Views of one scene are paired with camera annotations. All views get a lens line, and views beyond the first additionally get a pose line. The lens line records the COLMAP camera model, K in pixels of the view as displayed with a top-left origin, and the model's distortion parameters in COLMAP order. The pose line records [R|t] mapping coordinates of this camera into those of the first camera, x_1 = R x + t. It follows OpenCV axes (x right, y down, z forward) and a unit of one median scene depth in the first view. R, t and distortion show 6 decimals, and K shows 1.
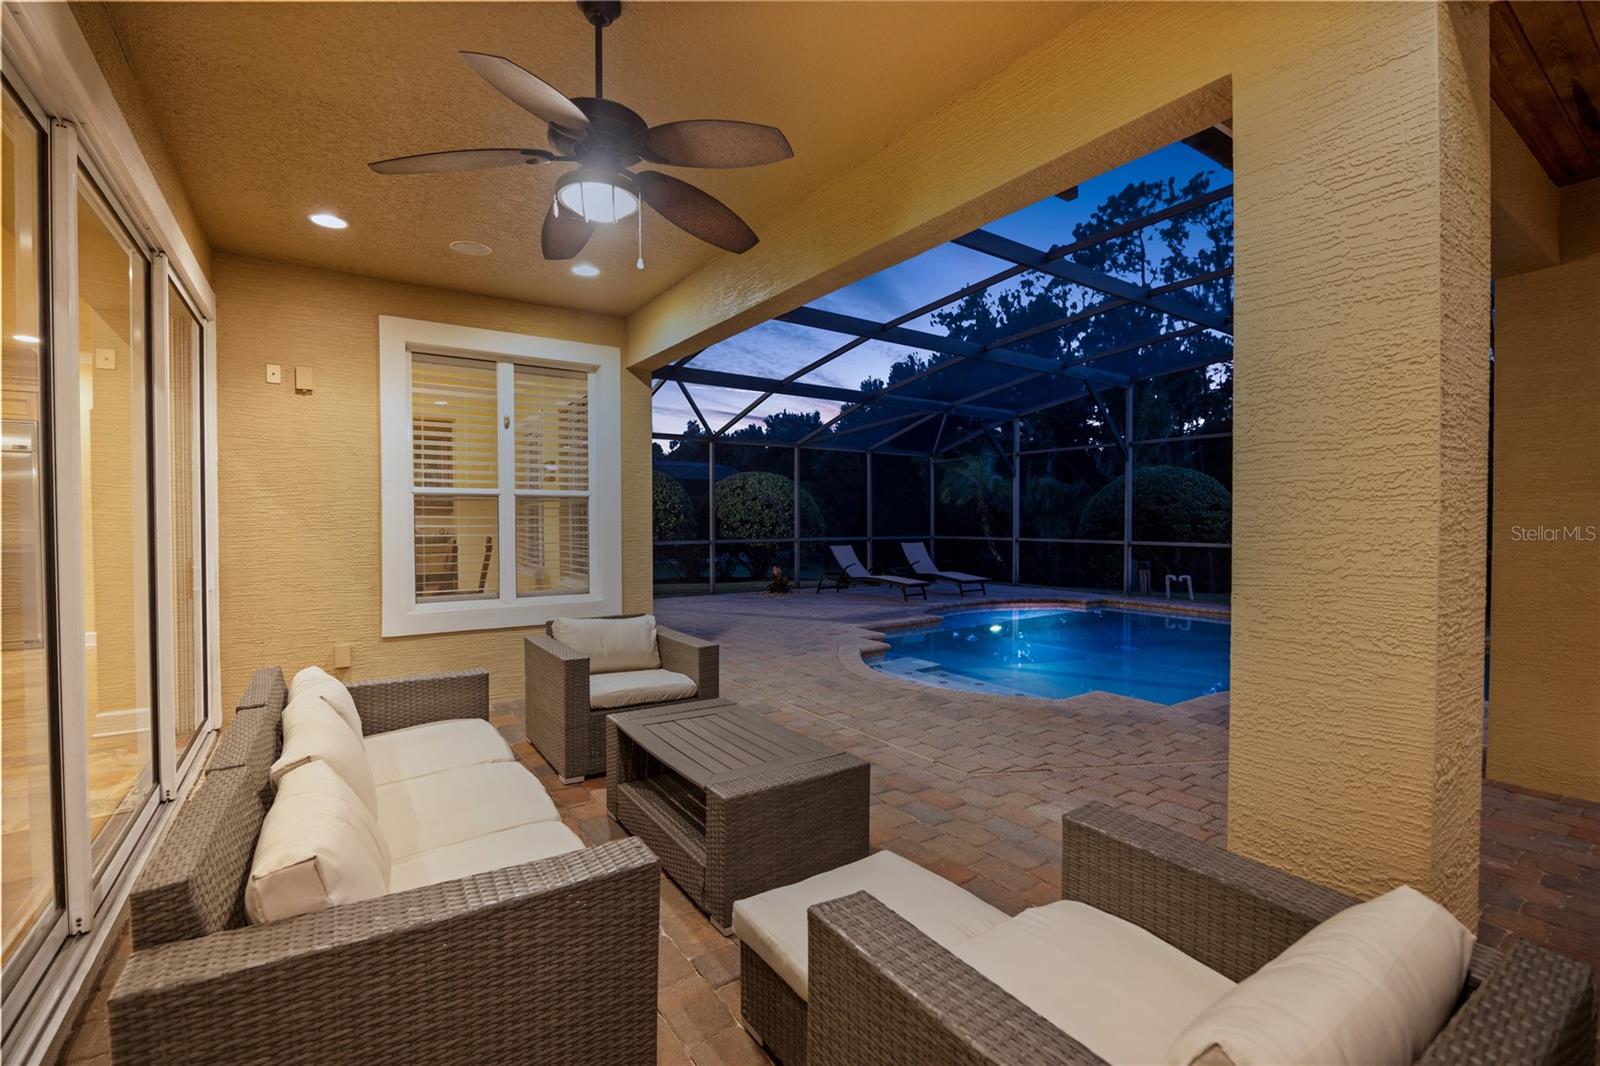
lens RADIAL K [[697.8, 0, 794.5], [0, 697.8, 532.5], [0, 0, 1]] dist [-0.051242, -0.000018]
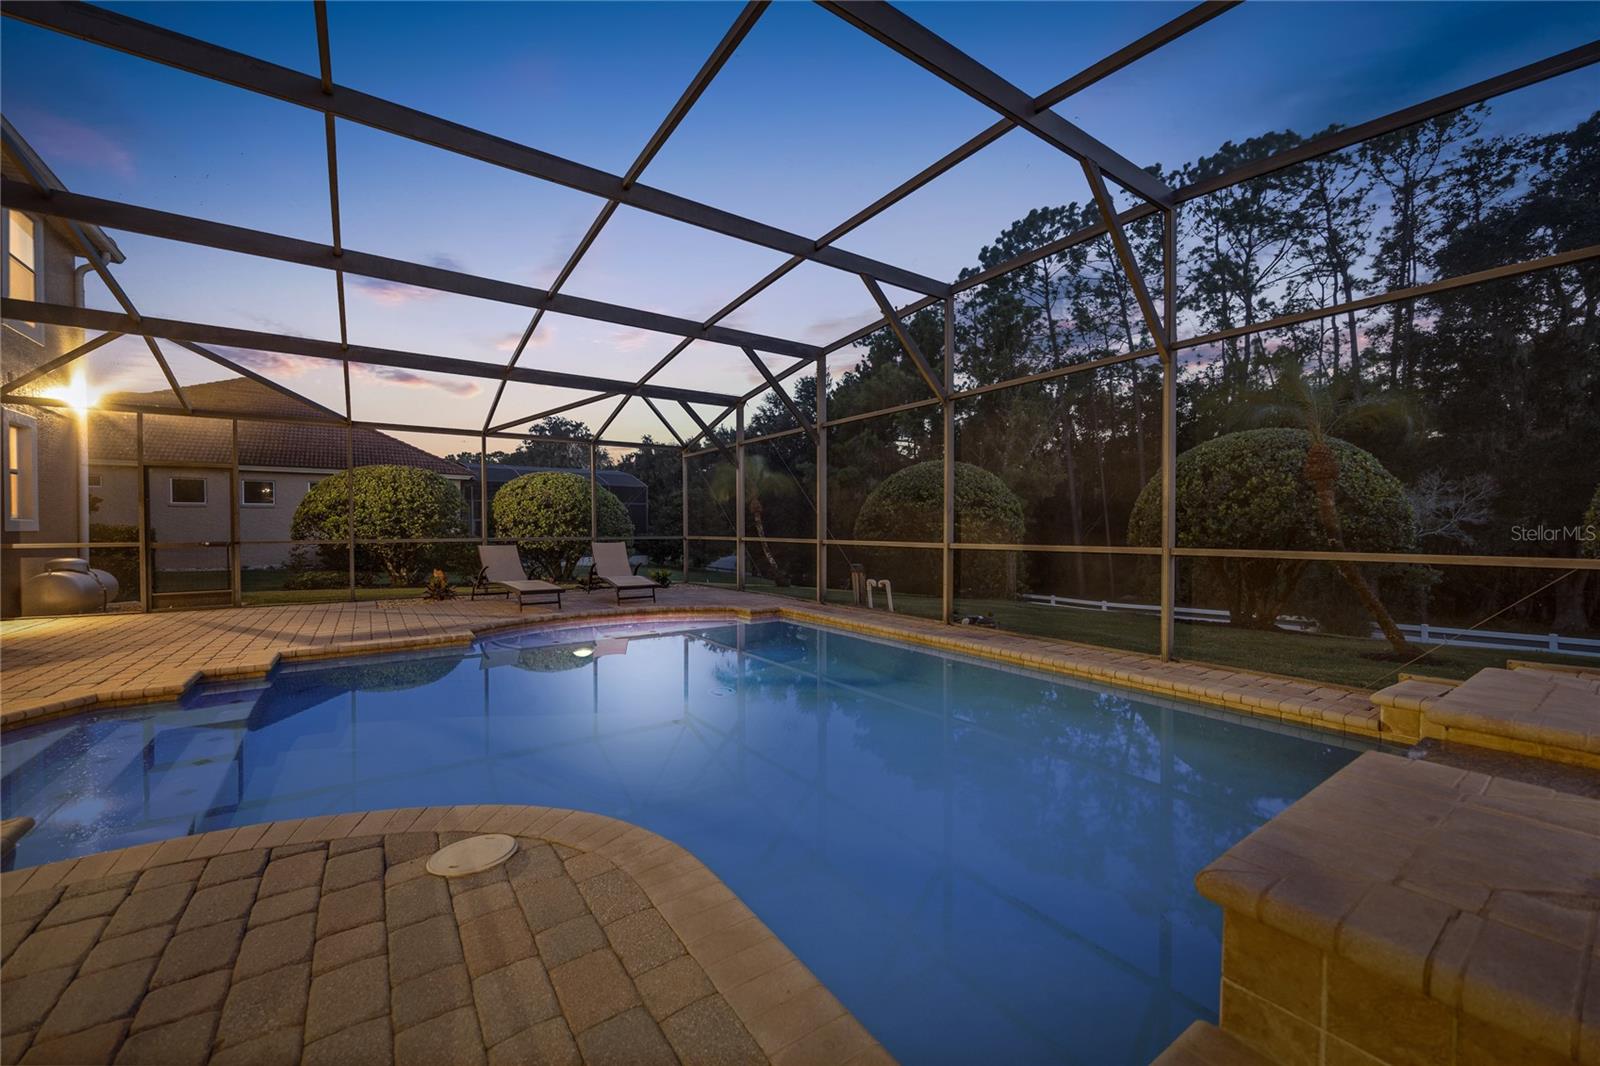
lens RADIAL K [[610.6, 0, 800.3], [0, 610.6, 532.3], [0, 0, 1]] dist [-0.002119, -0.000205]
pose [[0.999715, -0.000362, 0.023887, 0.293637], [0.000601, 0.999950, -0.010013, 0.006953], [-0.023882, 0.010024, 0.999665, 0.159519]]
